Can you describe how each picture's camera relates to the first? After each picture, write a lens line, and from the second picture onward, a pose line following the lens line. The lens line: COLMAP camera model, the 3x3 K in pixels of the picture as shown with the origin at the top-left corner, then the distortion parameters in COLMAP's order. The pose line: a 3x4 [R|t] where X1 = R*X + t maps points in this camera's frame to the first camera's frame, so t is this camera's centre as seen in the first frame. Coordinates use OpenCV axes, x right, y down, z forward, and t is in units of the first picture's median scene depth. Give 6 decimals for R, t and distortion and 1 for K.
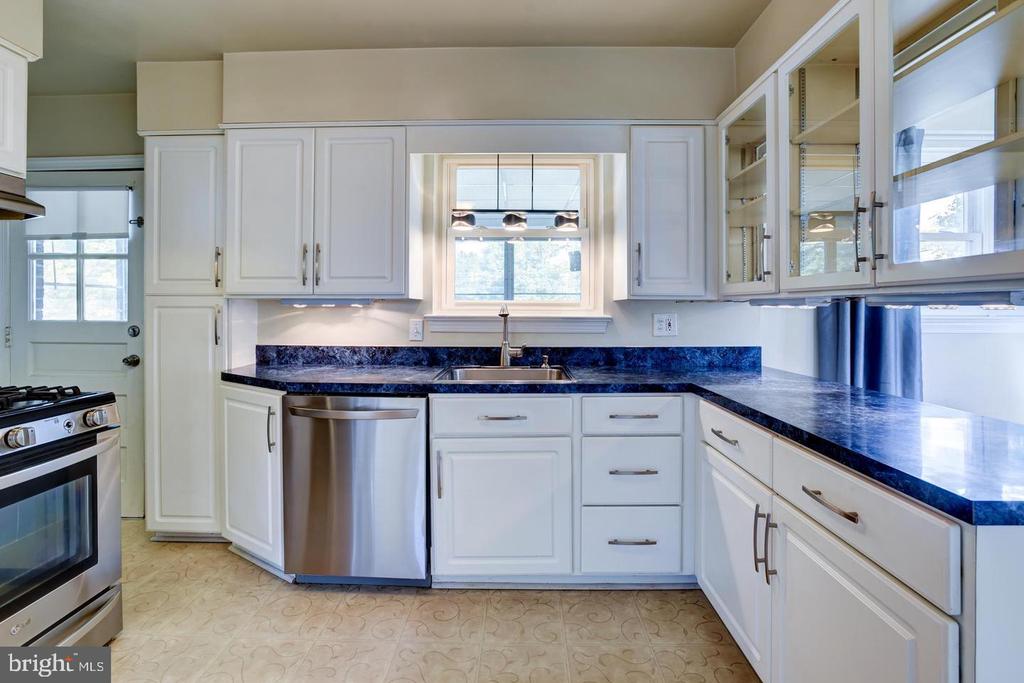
lens RADIAL K [[500.5, 0, 507.3], [0, 500.5, 309.8], [0, 0, 1]] dist [-0.018244, 0.000410]
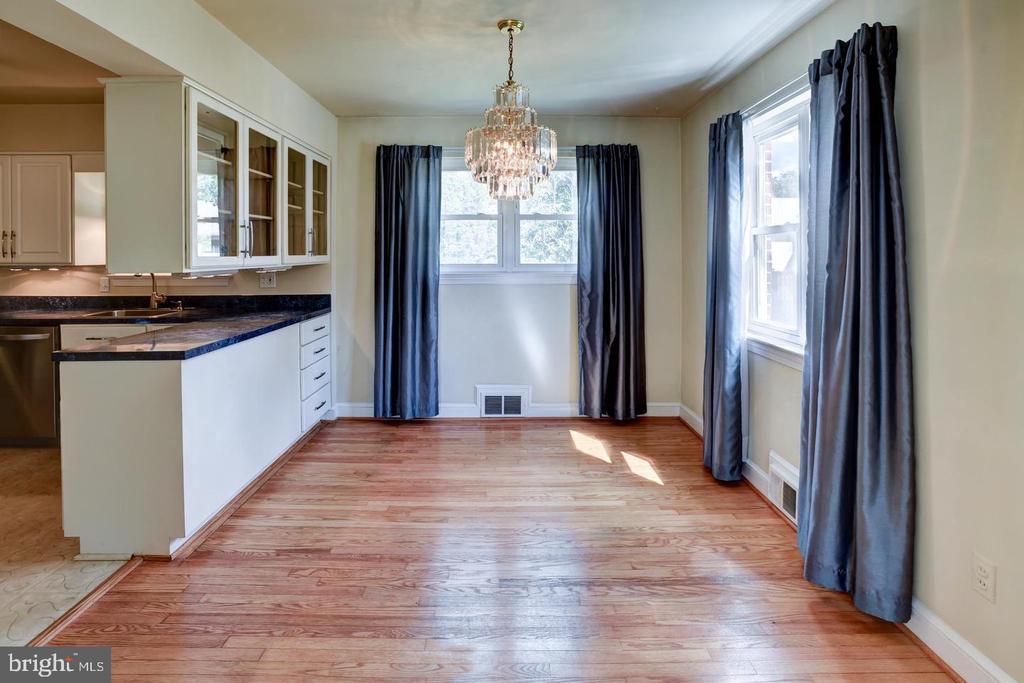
lens RADIAL K [[517.6, 0, 502.8], [0, 517.6, 258.8], [0, 0, 1]] dist [-0.024835, 0.007912]
pose [[0.999665, -0.006046, 0.025154, 1.028728], [0.005872, 0.999959, 0.006953, -0.042680], [-0.025195, -0.006803, 0.999659, -0.584668]]
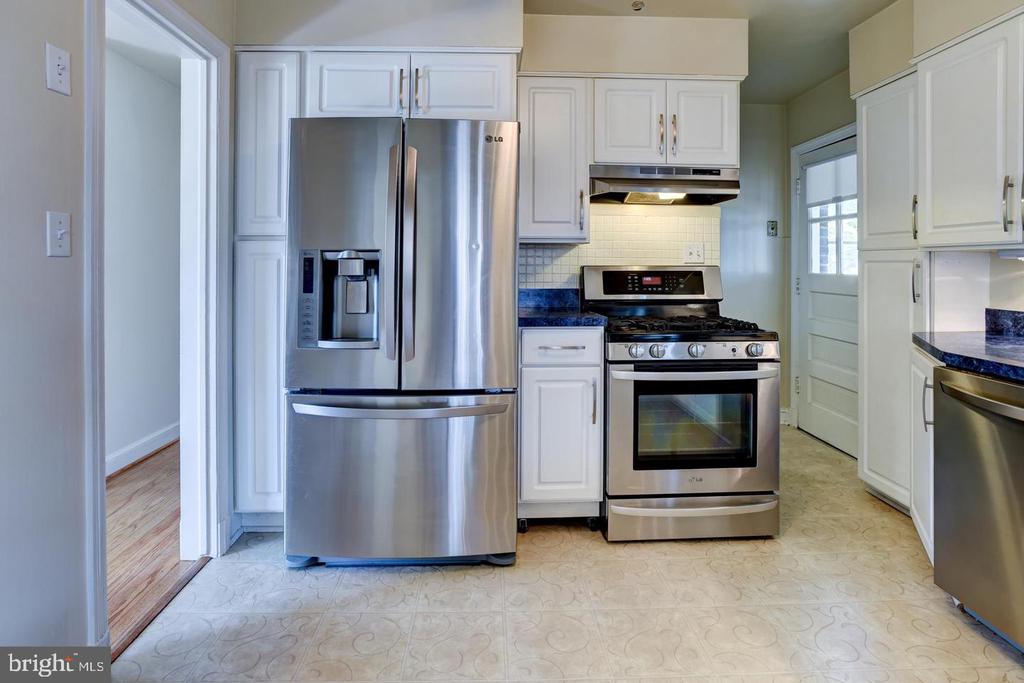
lens RADIAL K [[517.6, 0, 502.8], [0, 517.6, 258.8], [0, 0, 1]] dist [-0.024835, 0.007912]
pose [[0.059076, -0.012207, -0.998179, 0.289249], [-0.003394, 0.999917, -0.012429, 0.004338], [0.998248, 0.004122, 0.059030, 0.185910]]
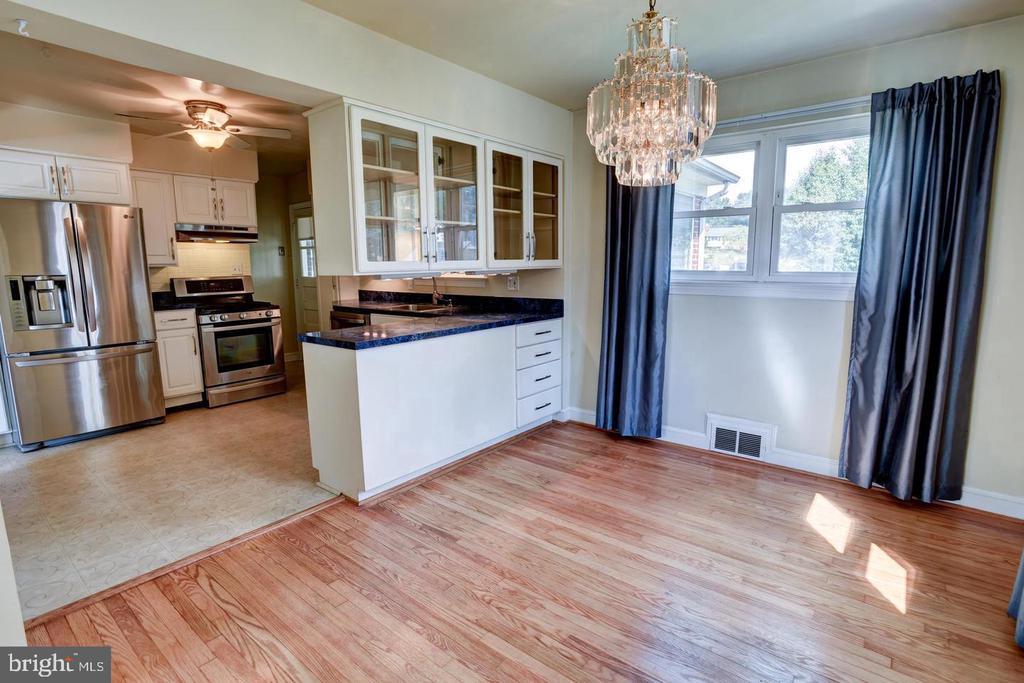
lens RADIAL K [[507.4, 0, 512.0], [0, 507.4, 341.5], [0, 0, 1]] dist [-0.067517, 0.044158]
pose [[0.799693, 0.086996, -0.594073, 1.352428], [0.007568, 0.987908, 0.154855, -0.038850], [0.600361, -0.128332, 0.789365, -0.314652]]
